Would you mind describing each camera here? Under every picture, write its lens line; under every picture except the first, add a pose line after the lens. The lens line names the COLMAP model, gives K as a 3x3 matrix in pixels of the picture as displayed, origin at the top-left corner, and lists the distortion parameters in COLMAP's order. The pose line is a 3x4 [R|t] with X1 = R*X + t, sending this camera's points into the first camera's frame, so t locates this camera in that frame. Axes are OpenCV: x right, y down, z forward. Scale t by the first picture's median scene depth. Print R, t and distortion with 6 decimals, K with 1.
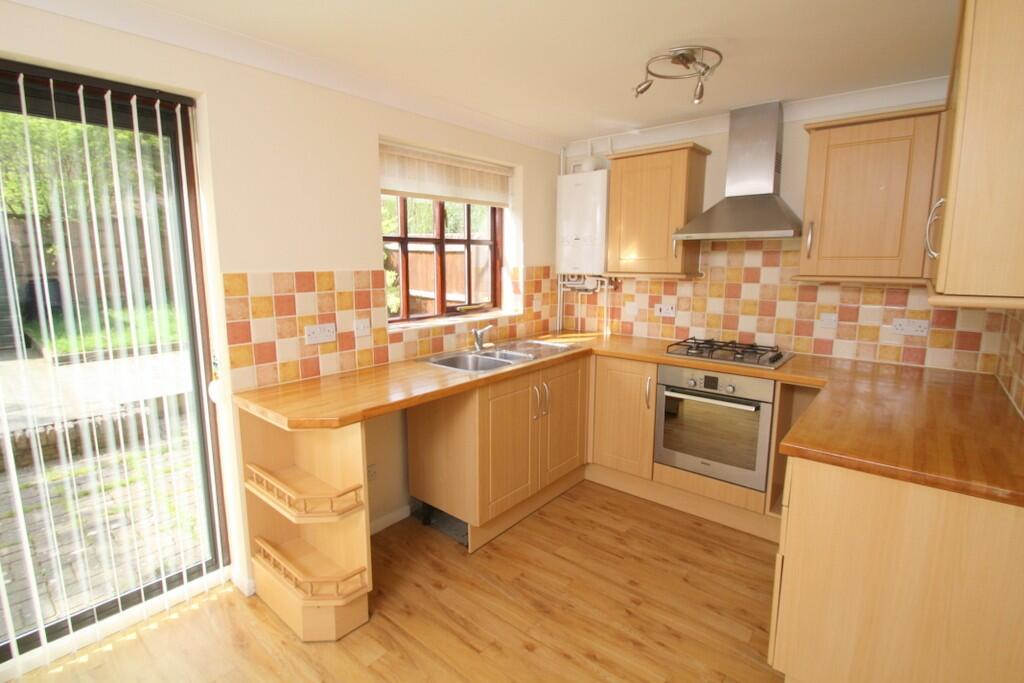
lens RADIAL K [[494.0, 0, 501.1], [0, 494.0, 338.6], [0, 0, 1]] dist [0.014077, -0.000776]
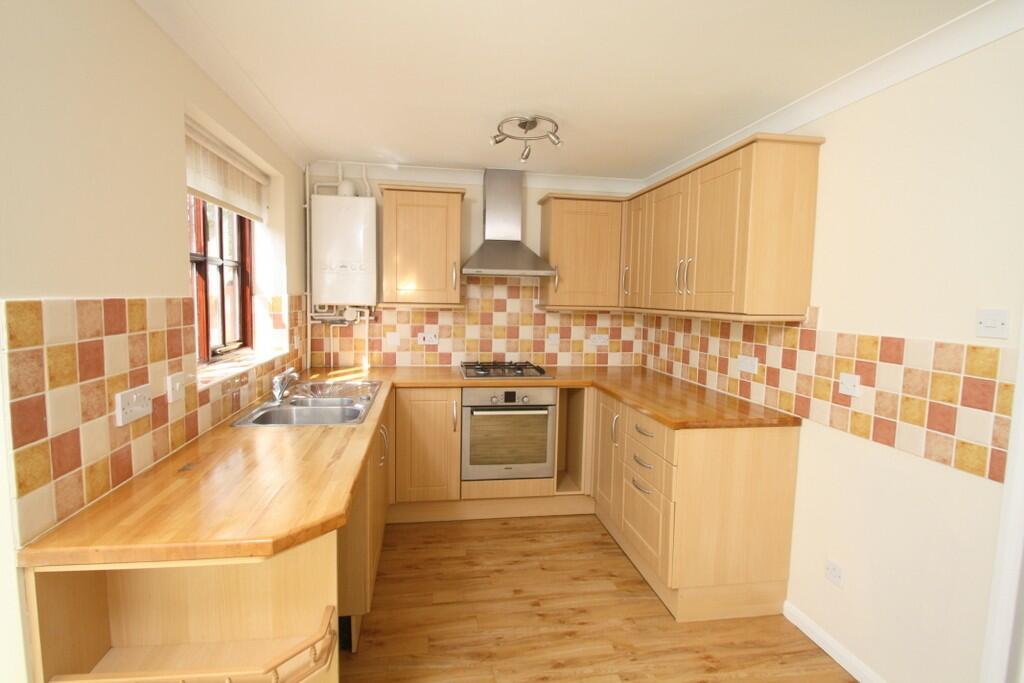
lens RADIAL K [[494.0, 0, 503.4], [0, 494.0, 339.9], [0, 0, 1]] dist [0.014077, -0.000776]
pose [[0.647615, -0.053969, 0.760054, -0.440928], [0.100181, 0.994860, -0.014718, -0.027742], [-0.755354, 0.085675, 0.649693, 0.232960]]
